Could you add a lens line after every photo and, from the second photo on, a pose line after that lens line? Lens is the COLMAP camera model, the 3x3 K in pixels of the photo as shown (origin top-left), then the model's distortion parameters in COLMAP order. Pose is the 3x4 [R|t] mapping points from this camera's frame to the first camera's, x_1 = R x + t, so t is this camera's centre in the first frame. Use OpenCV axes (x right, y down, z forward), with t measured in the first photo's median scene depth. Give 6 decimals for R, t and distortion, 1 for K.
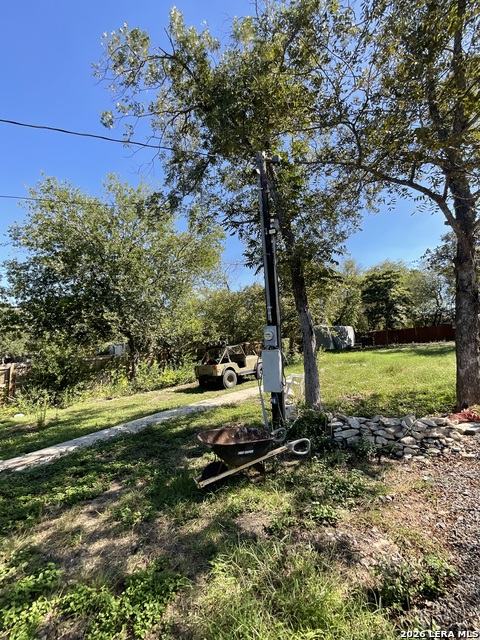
lens RADIAL K [[251.5, 0, 240.0], [0, 251.5, 320.0], [0, 0, 1]] dist [-0.000331, -0.000029]
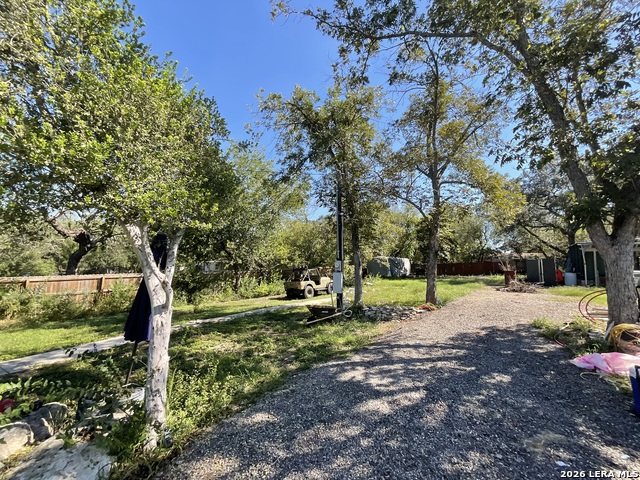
lens RADIAL K [[251.5, 0, 311.9], [0, 251.5, 241.9], [0, 0, 1]] dist [-0.000331, -0.000029]
pose [[0.998281, 0.058522, 0.003050, -0.039381], [-0.058501, 0.998266, -0.006567, -0.037880], [-0.003429, 0.006377, 0.999974, -0.379193]]
